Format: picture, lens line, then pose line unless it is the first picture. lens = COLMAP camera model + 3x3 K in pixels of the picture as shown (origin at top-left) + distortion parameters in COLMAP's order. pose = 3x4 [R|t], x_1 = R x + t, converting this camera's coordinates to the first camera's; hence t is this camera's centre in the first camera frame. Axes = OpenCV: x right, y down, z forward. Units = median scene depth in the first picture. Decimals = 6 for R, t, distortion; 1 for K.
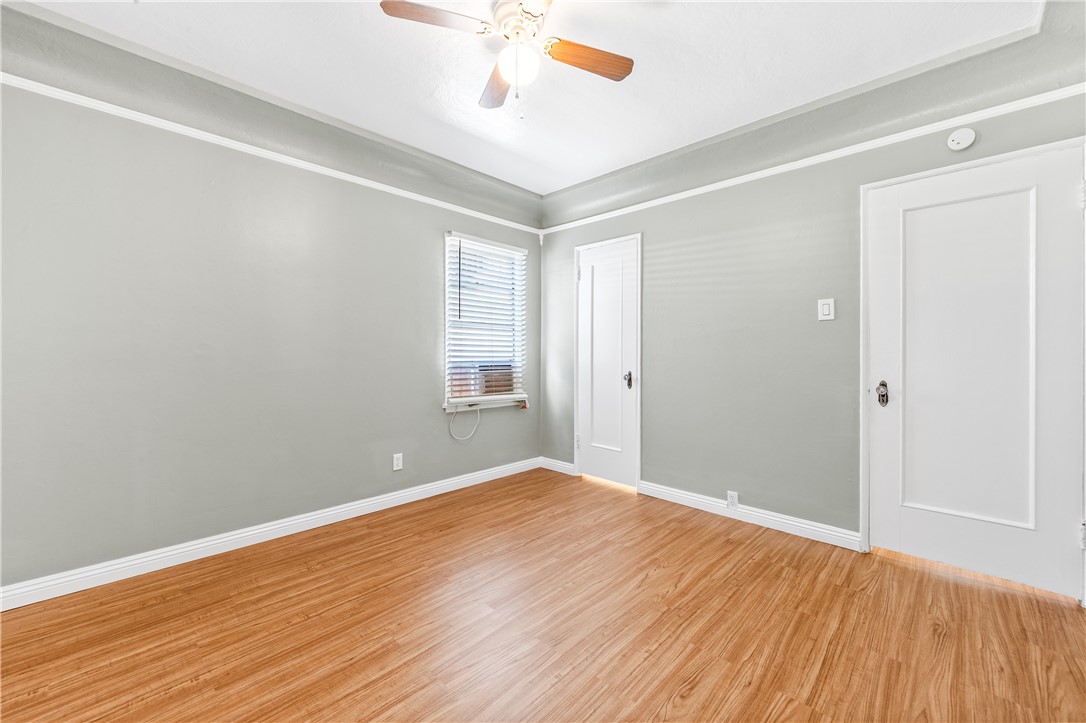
lens RADIAL K [[431.6, 0, 541.8], [0, 431.6, 354.9], [0, 0, 1]] dist [-0.001358, -0.000103]
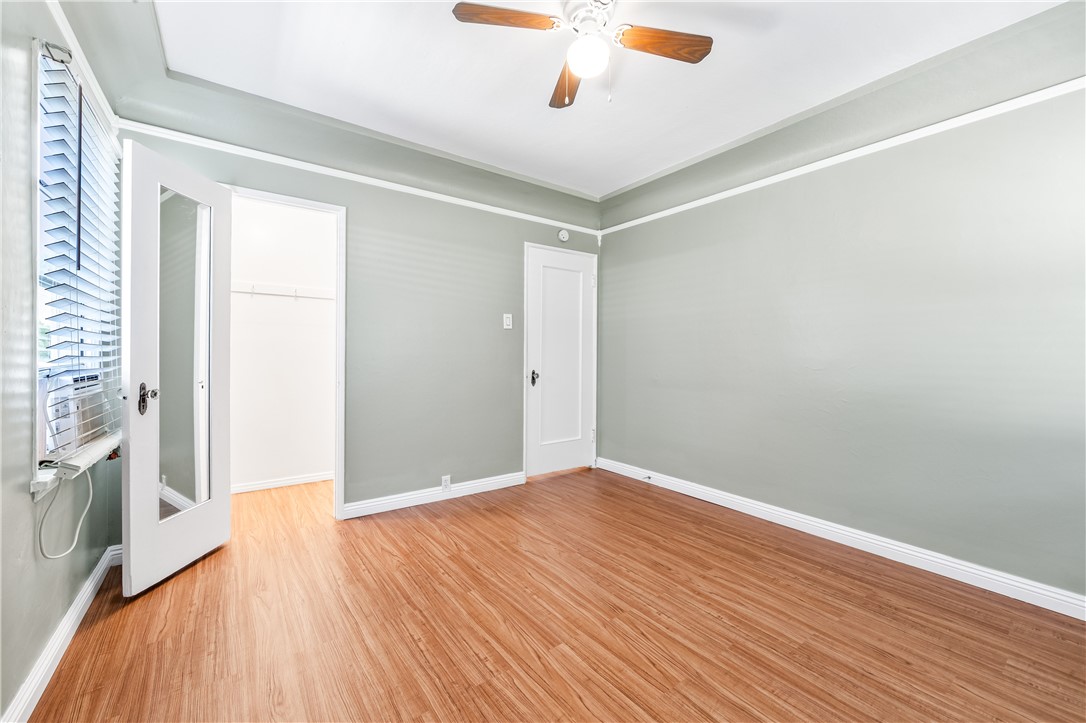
lens RADIAL K [[431.6, 0, 548.4], [0, 431.6, 355.5], [0, 0, 1]] dist [-0.001358, -0.000103]
pose [[0.164306, -0.007064, 0.986384, -0.724069], [-0.002020, 0.999970, 0.007497, -0.005262], [-0.986407, -0.003225, 0.164286, 0.650304]]
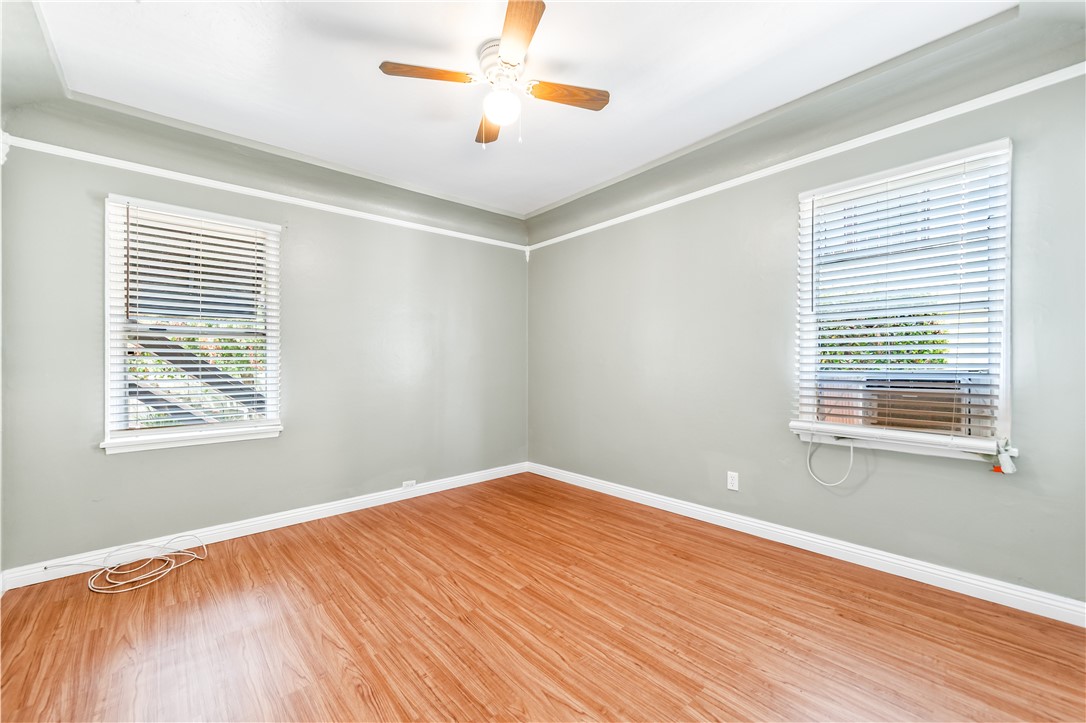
lens RADIAL K [[431.6, 0, 546.3], [0, 431.6, 364.5], [0, 0, 1]] dist [-0.001358, -0.000103]
pose [[-0.071633, 0.002047, -0.997429, 0.746384], [0.008156, 0.999966, 0.001467, -0.000771], [0.997398, -0.008030, -0.071648, 0.850613]]
